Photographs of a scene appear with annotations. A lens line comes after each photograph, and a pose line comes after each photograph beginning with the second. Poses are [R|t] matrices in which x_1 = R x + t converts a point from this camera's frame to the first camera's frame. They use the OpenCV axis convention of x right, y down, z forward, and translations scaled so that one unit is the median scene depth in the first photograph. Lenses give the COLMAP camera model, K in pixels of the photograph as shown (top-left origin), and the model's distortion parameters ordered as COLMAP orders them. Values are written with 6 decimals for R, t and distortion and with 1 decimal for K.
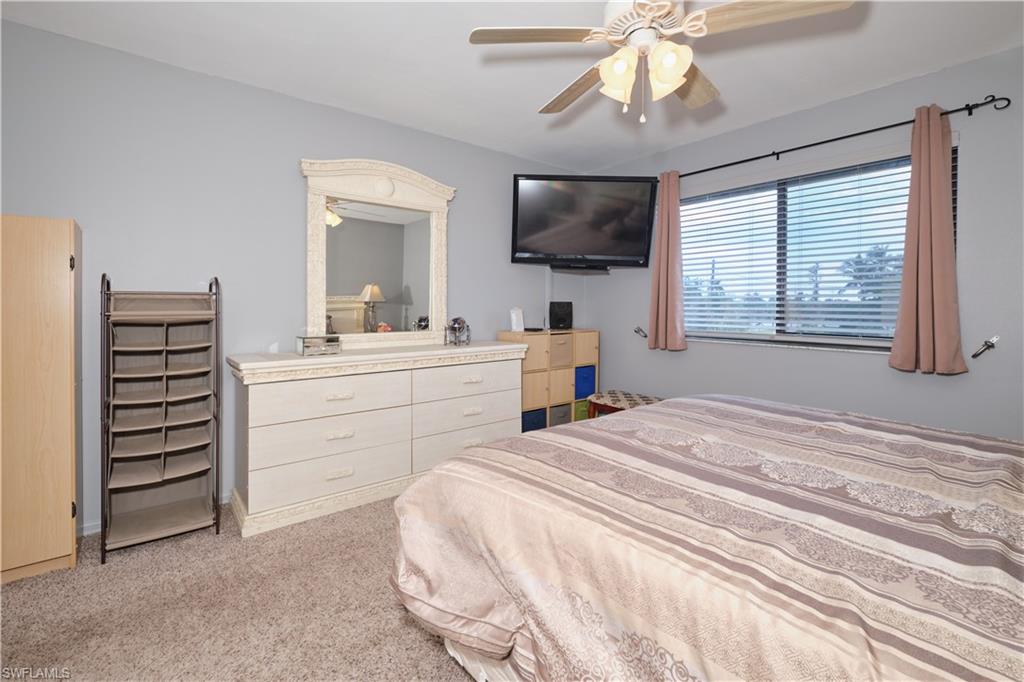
lens RADIAL K [[450.1, 0, 497.7], [0, 450.1, 308.1], [0, 0, 1]] dist [-0.001812, -0.000170]
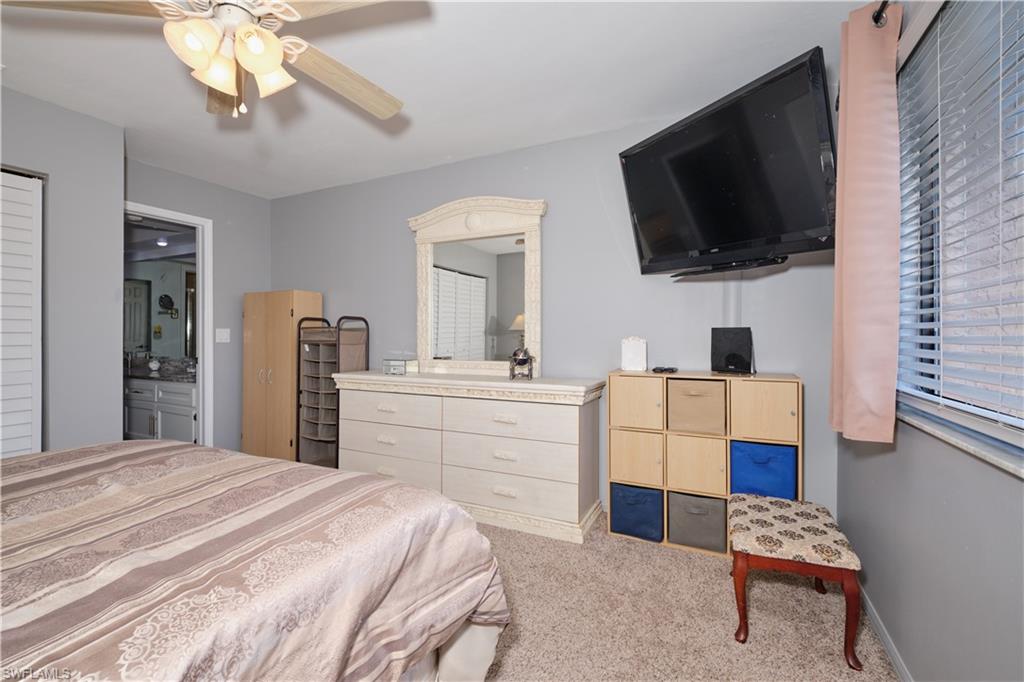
lens RADIAL K [[461.0, 0, 508.6], [0, 461.0, 331.7], [0, 0, 1]] dist [0.000147, 0.000070]
pose [[0.423276, -0.010521, -0.905940, 0.716418], [-0.006501, 0.999872, -0.014649, 0.002457], [0.905978, 0.012090, 0.423153, 0.595610]]
